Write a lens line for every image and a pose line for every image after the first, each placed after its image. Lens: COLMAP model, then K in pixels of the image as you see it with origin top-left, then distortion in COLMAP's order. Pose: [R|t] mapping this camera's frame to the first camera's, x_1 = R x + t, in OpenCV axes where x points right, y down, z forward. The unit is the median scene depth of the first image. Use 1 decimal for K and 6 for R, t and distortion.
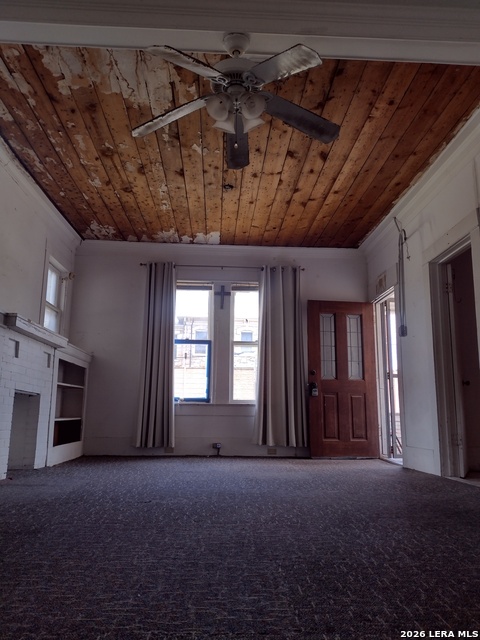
lens RADIAL K [[495.3, 0, 240.0], [0, 495.3, 320.0], [0, 0, 1]] dist [0.033092, -0.008550]
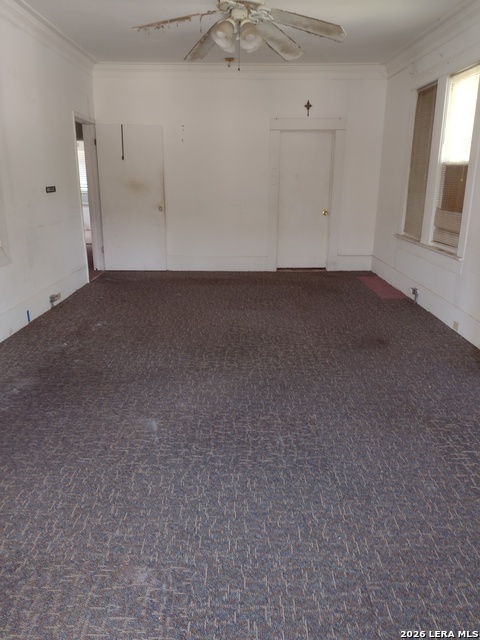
lens RADIAL K [[495.3, 0, 240.0], [0, 495.3, 320.0], [0, 0, 1]] dist [0.033092, -0.008550]
pose [[-0.998854, -0.036515, 0.030950, -0.024020], [-0.033507, 0.995132, 0.092679, 0.041165], [-0.034183, 0.091536, -0.995215, 0.901877]]
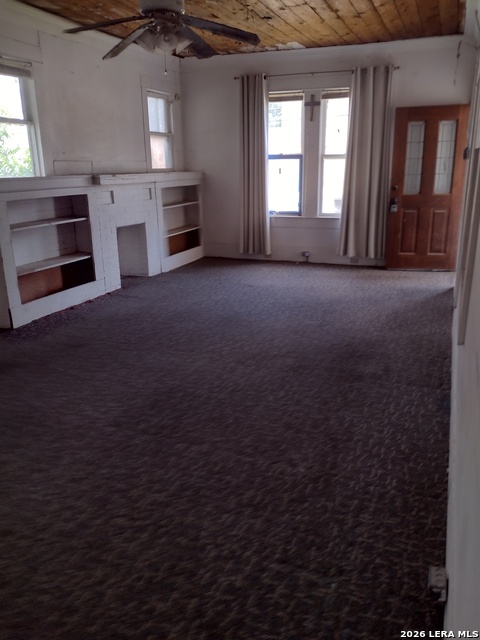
lens RADIAL K [[523.1, 0, 240.0], [0, 523.1, 320.0], [0, 0, 1]] dist [0.049117, -0.002245]
pose [[0.911069, 0.088863, -0.402562, 0.309746], [0.107488, 0.891512, 0.440059, -0.155393], [0.397994, -0.444195, 0.802678, -0.094142]]
